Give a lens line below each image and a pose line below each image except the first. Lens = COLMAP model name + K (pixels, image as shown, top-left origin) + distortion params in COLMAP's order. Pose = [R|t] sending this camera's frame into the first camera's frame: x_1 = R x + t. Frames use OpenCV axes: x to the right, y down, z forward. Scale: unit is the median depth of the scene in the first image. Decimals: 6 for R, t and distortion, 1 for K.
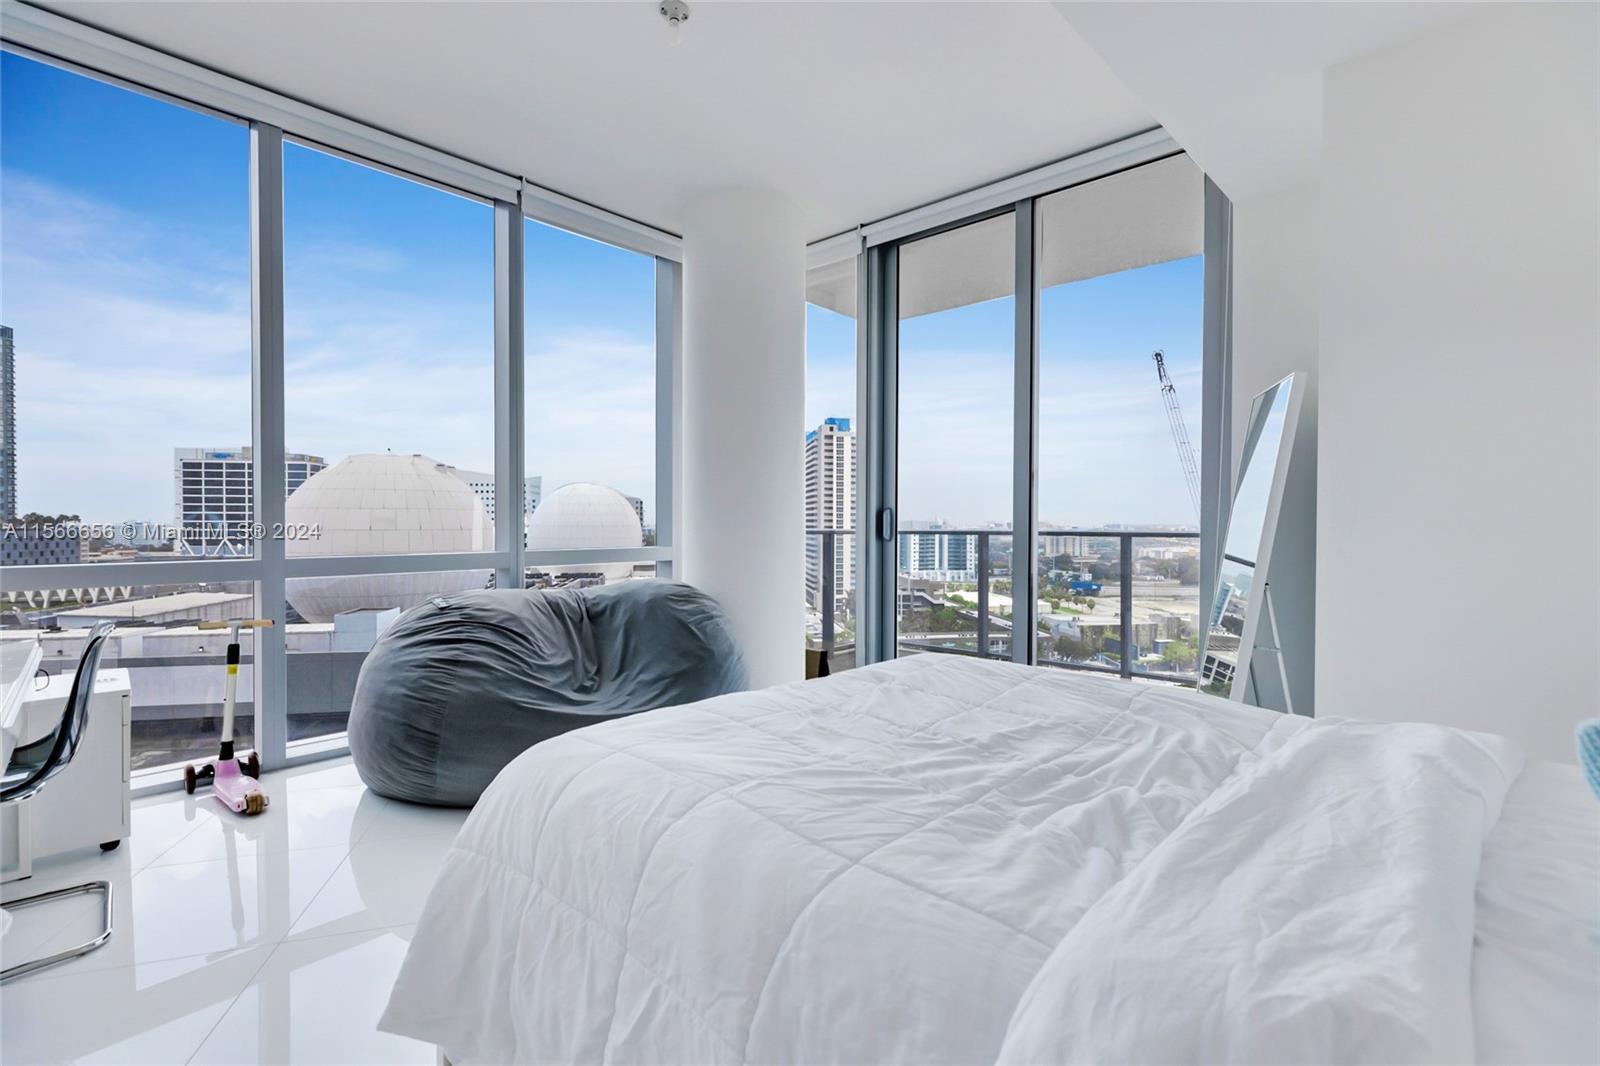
lens RADIAL K [[702.0, 0, 804.9], [0, 702.0, 526.8], [0, 0, 1]] dist [0.002121, 0.000426]
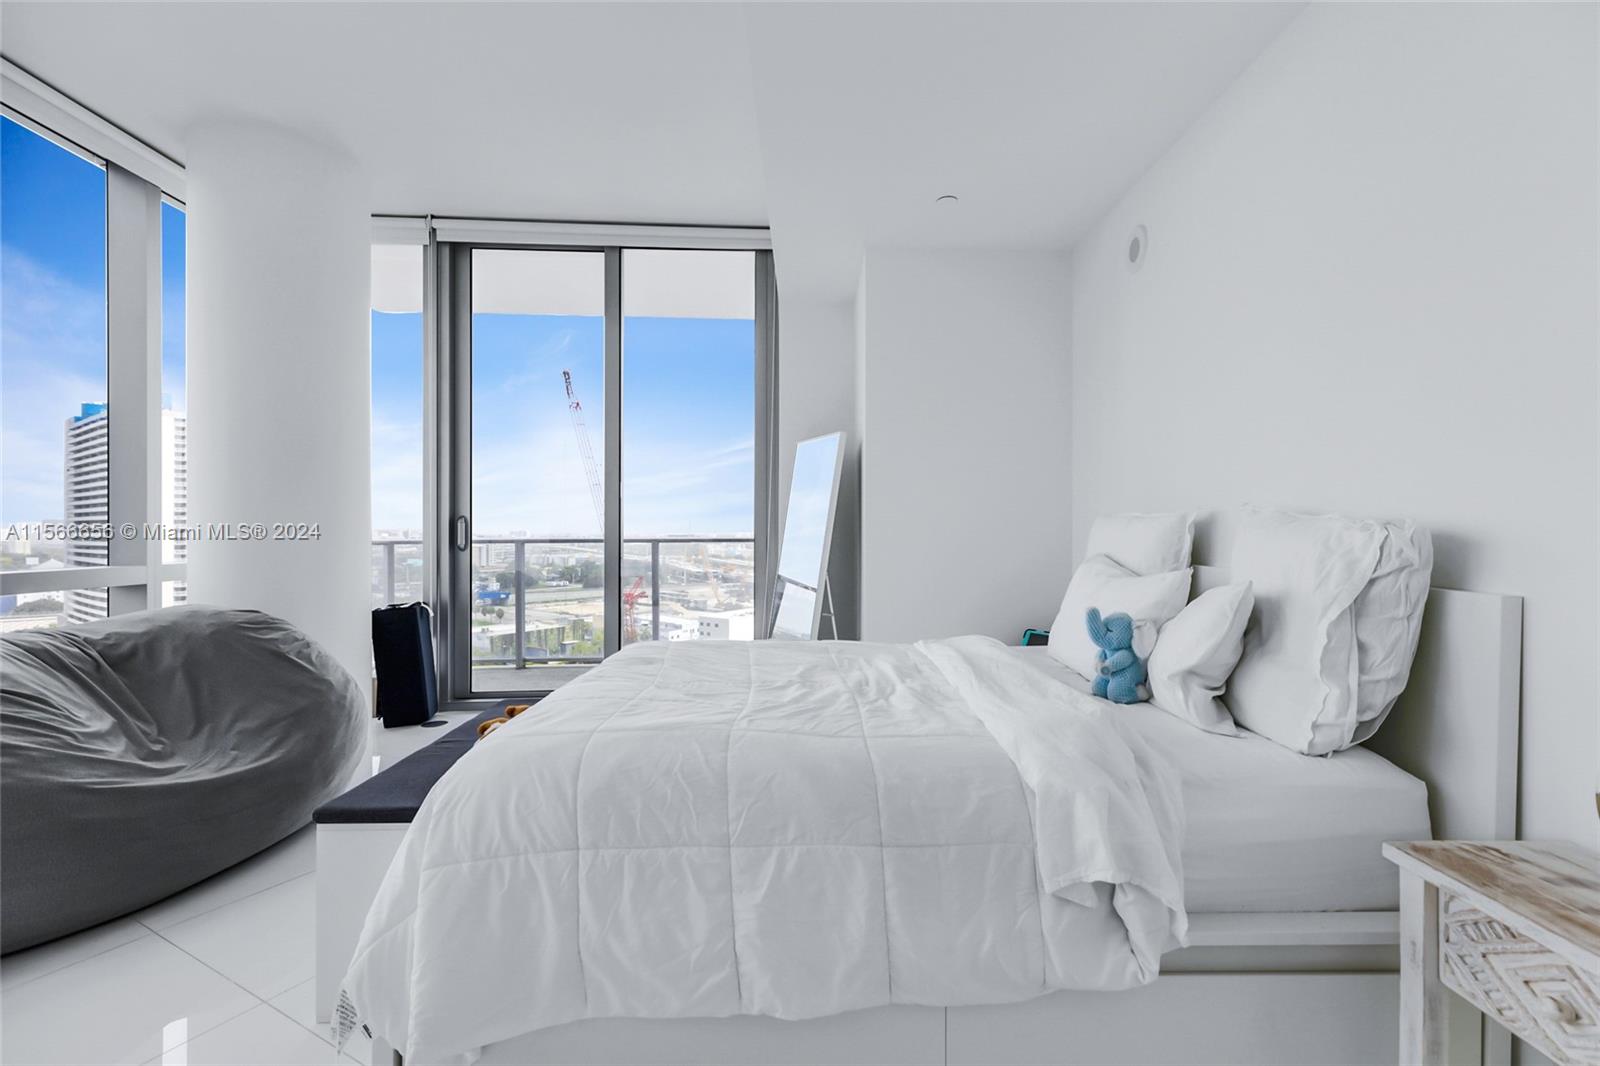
lens RADIAL K [[709.7, 0, 800.0], [0, 709.7, 533.0], [0, 0, 1]] dist [0.003348, -0.003545]
pose [[0.701135, -0.006970, 0.712995, -0.252269], [0.009155, 0.999958, 0.000773, -0.000517], [-0.712970, 0.005985, 0.701169, -0.017866]]
